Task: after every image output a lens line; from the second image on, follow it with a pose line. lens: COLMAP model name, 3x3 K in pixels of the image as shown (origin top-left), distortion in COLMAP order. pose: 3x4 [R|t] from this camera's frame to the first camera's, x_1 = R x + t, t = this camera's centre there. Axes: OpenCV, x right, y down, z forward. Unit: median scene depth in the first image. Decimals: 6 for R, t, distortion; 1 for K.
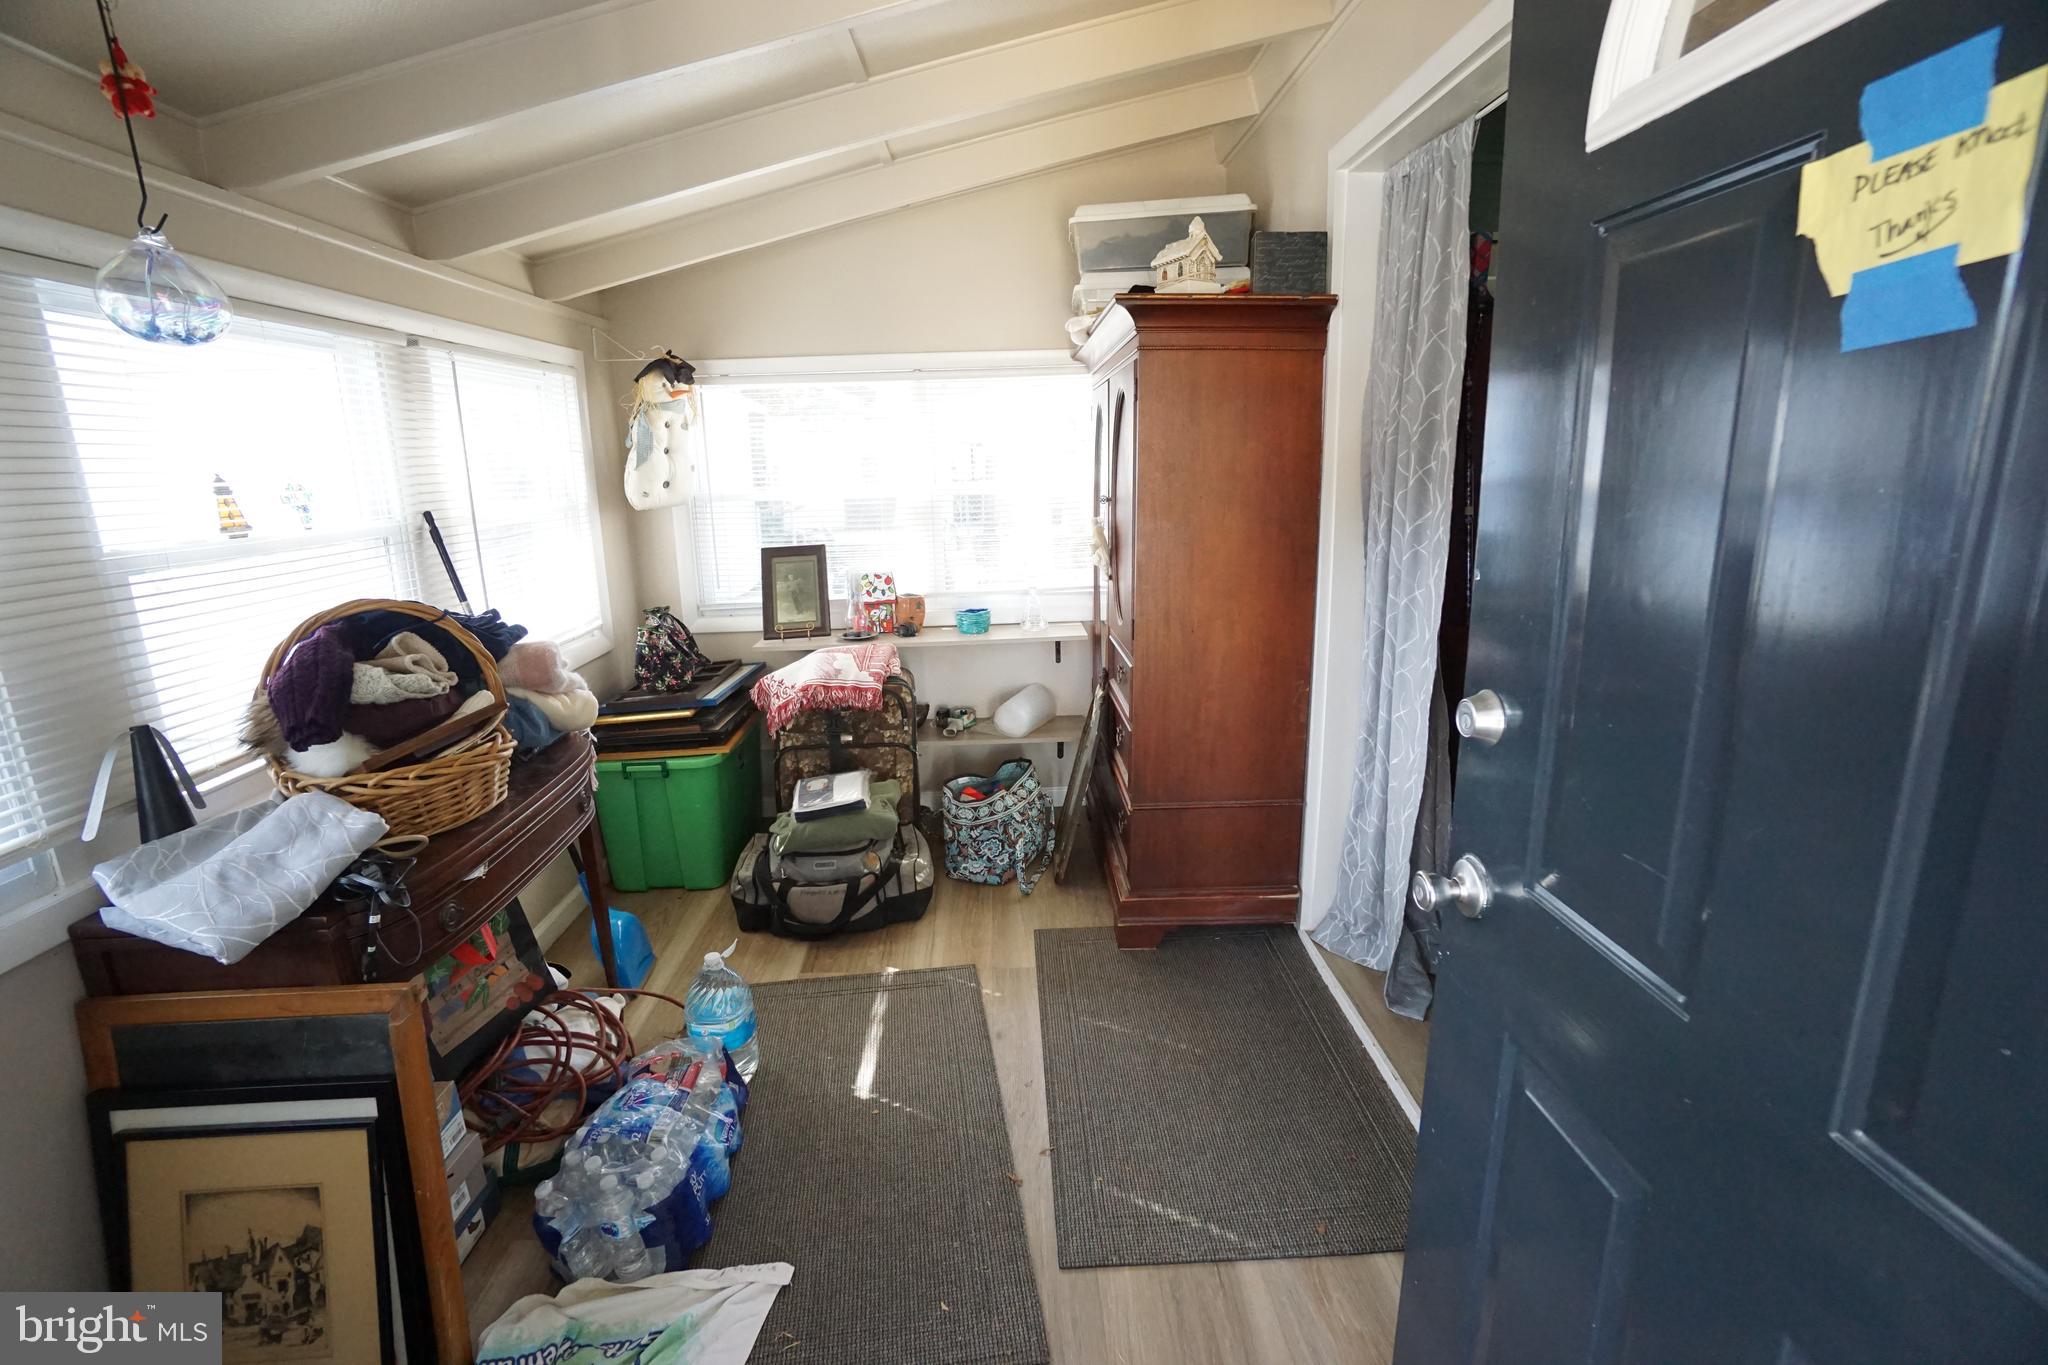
lens RADIAL K [[906.3, 0, 1025.0], [0, 906.3, 653.0], [0, 0, 1]] dist [-0.066519, 0.023732]
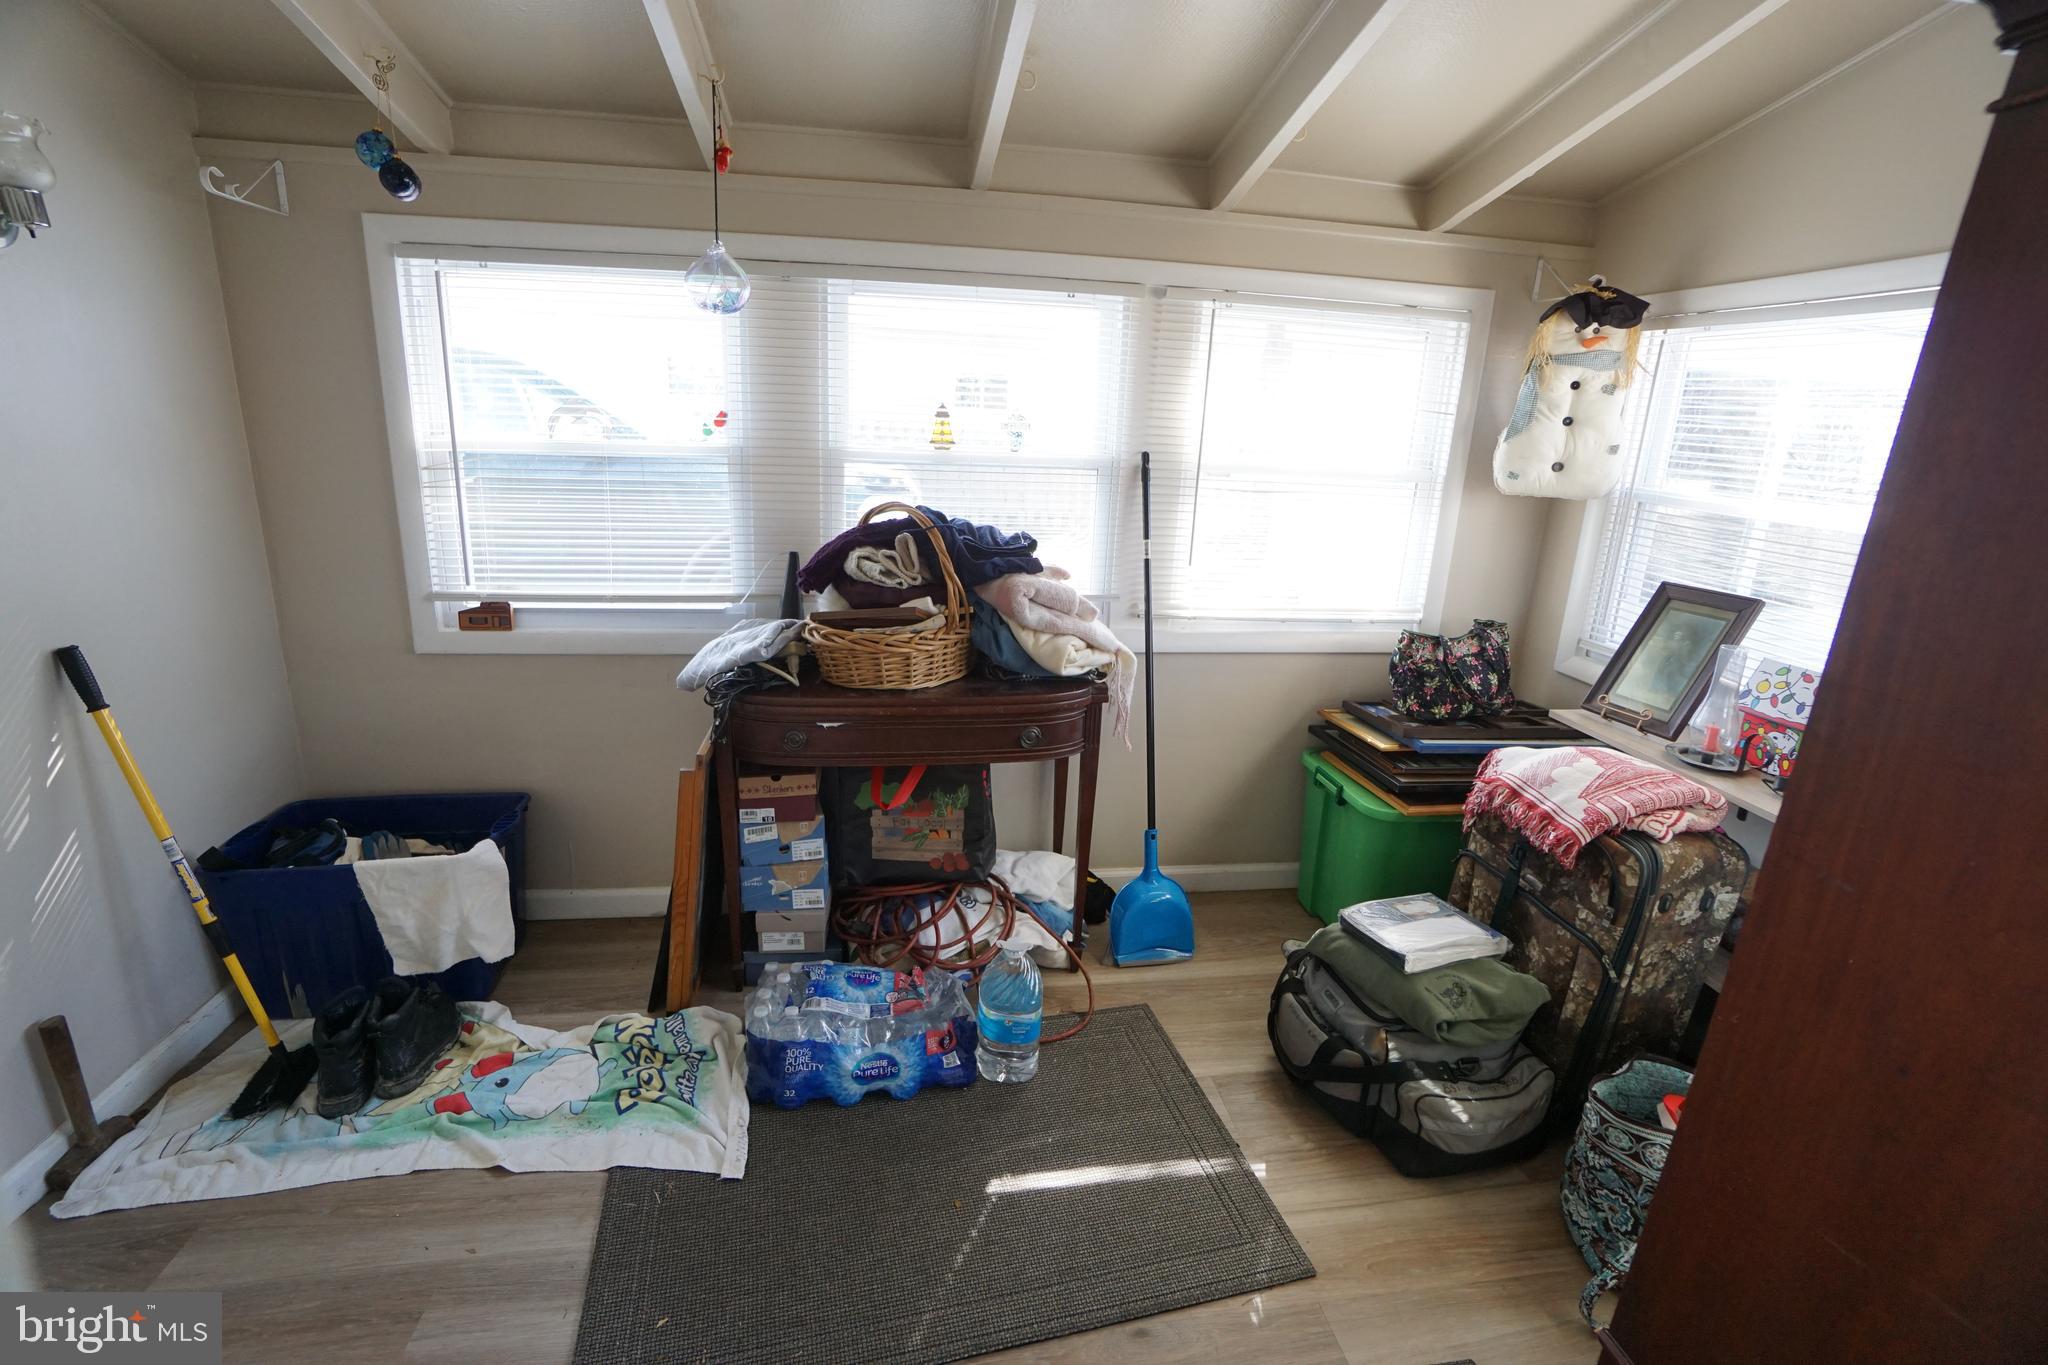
lens RADIAL K [[906.3, 0, 1025.0], [0, 906.3, 653.0], [0, 0, 1]] dist [-0.066519, 0.023732]
pose [[0.115280, 0.285696, -0.951361, 0.321062], [-0.258382, 0.933403, 0.248994, -0.125723], [0.959140, 0.217111, 0.181421, 0.532265]]
